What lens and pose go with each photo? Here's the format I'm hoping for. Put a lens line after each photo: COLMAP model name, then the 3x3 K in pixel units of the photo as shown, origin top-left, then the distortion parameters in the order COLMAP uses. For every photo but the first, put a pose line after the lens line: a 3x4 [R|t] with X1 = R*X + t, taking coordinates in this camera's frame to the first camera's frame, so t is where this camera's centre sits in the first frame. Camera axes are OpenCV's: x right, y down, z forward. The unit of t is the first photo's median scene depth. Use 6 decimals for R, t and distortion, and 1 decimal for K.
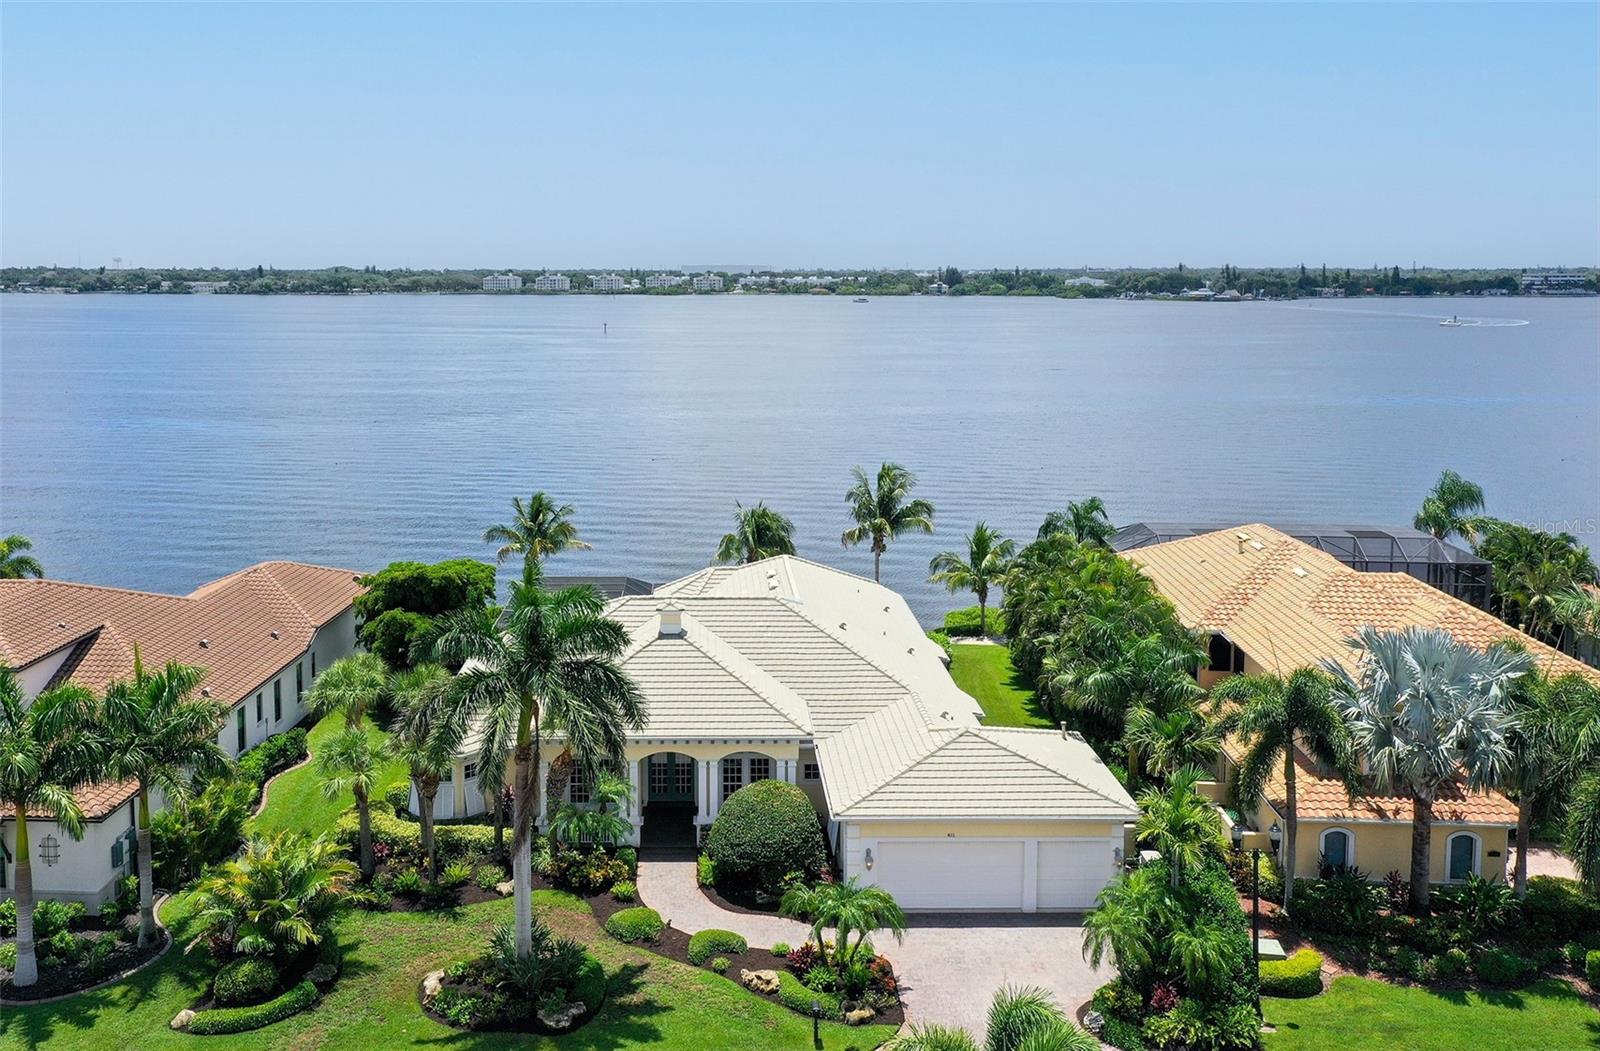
lens RADIAL K [[1385.7, 0, 806.2], [0, 1385.7, 530.9], [0, 0, 1]] dist [0.024625, -0.002502]
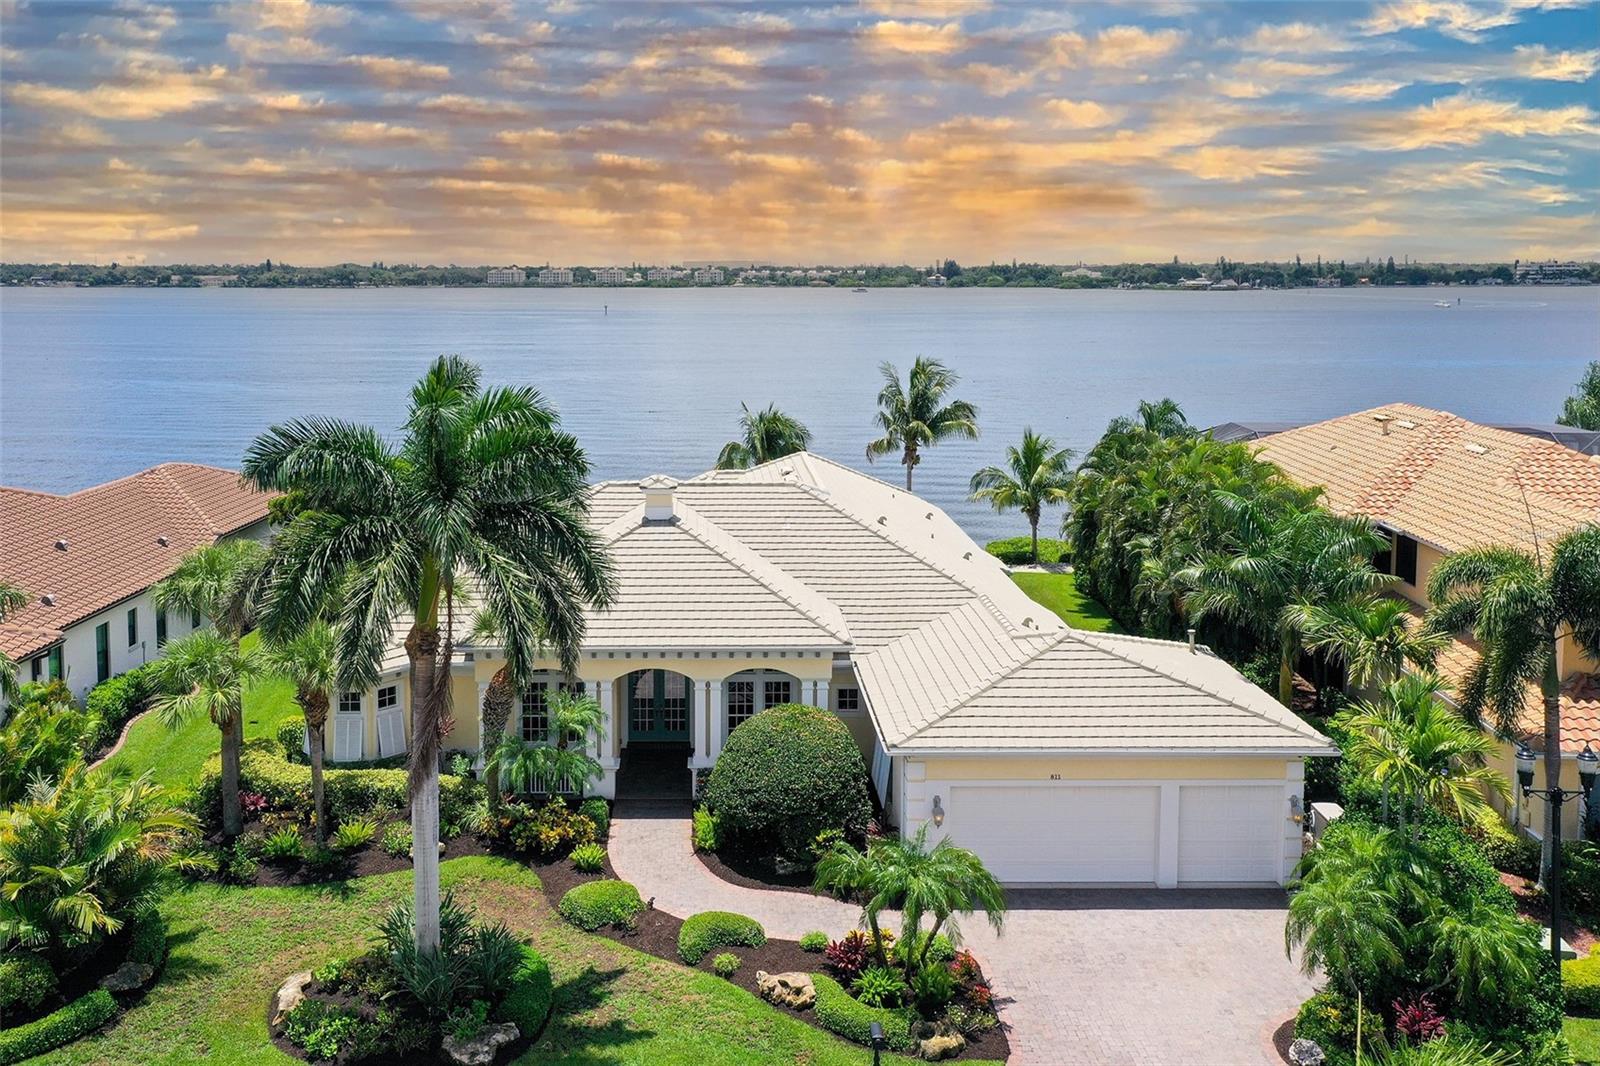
lens RADIAL K [[1297.8, 0, 800.0], [0, 1297.8, 533.0], [0, 0, 1]] dist [0.022428, -0.001881]
pose [[1.000000, 0.000587, -0.000731, -0.022384], [-0.000591, 0.999981, -0.006133, 0.094450], [0.000728, 0.006134, 0.999981, 0.323996]]
